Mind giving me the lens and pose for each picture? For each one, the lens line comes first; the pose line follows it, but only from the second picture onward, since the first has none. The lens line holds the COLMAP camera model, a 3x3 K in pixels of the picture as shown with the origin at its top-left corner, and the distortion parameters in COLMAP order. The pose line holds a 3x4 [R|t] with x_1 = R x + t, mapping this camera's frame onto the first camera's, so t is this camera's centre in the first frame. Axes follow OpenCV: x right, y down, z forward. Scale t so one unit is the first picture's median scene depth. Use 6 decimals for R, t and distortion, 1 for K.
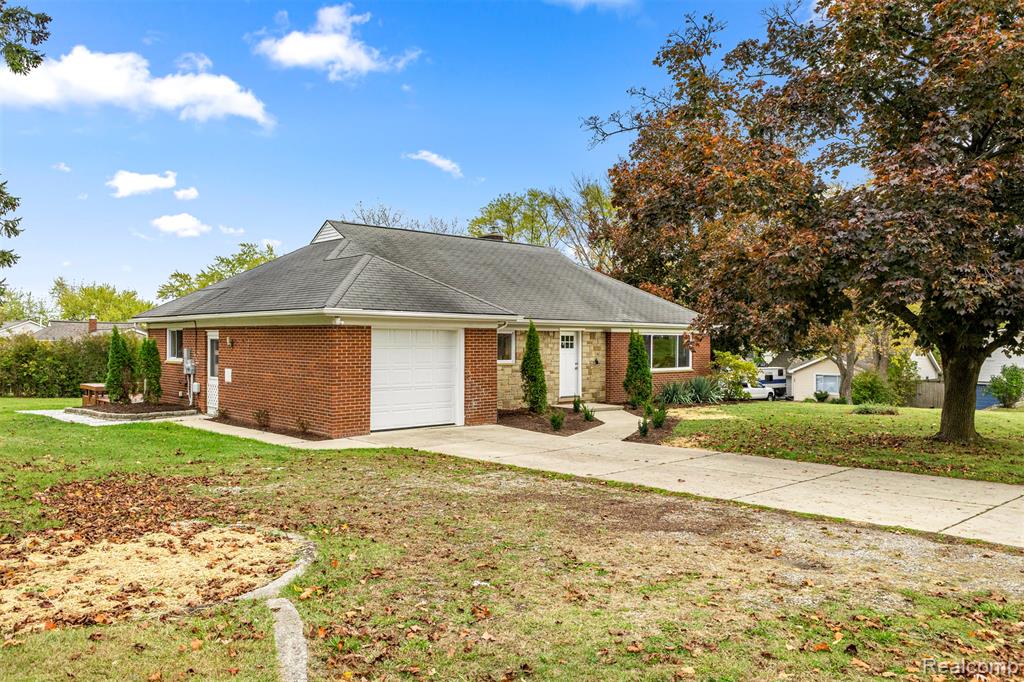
lens RADIAL K [[794.0, 0, 512.0], [0, 794.0, 341.0], [0, 0, 1]] dist [0.001420, -0.013592]
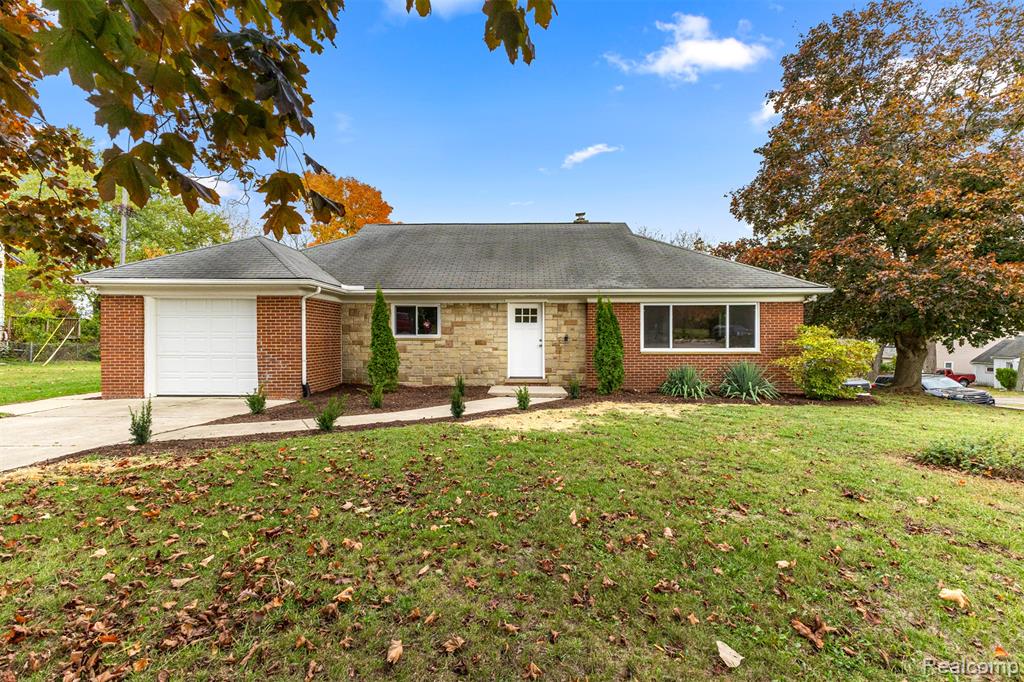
lens RADIAL K [[437.7, 0, 512.0], [0, 437.7, 341.0], [0, 0, 1]] dist [0.009501, -0.000407]
pose [[0.714028, -0.003095, -0.700110, 0.358161], [0.002777, 0.999995, -0.001588, 0.027189], [0.700112, -0.000811, 0.714033, 0.574424]]
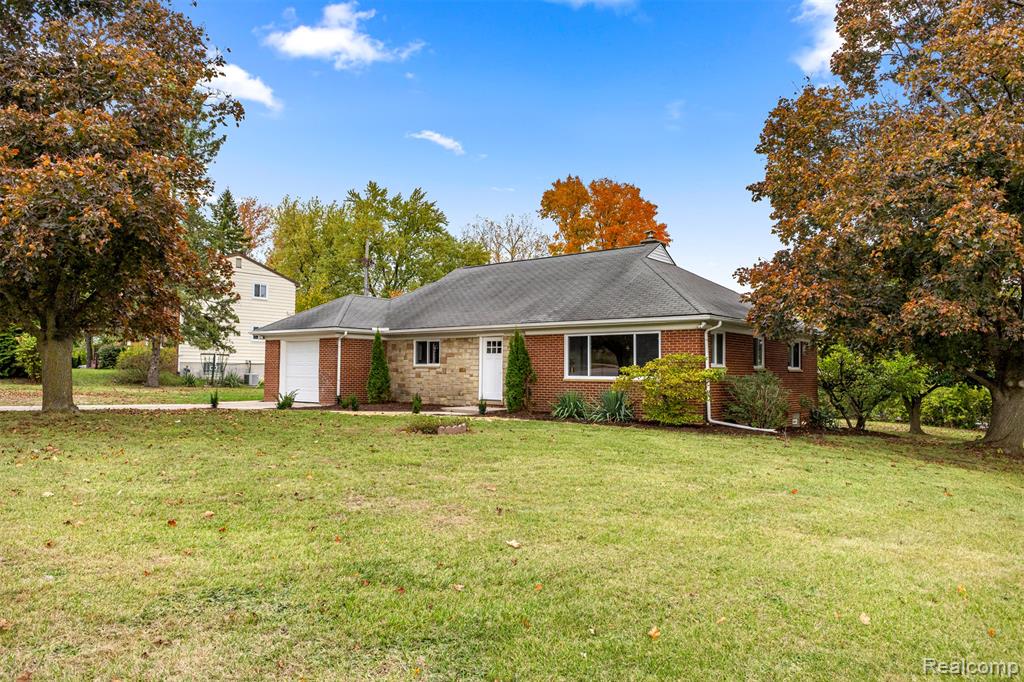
lens RADIAL K [[667.2, 0, 512.0], [0, 667.2, 341.0], [0, 0, 1]] dist [0.001207, 0.000039]
pose [[0.140380, -0.057712, -0.988414, 0.835509], [-0.015511, 0.998049, -0.060478, 0.040650], [0.989976, 0.023821, 0.139211, 0.808234]]
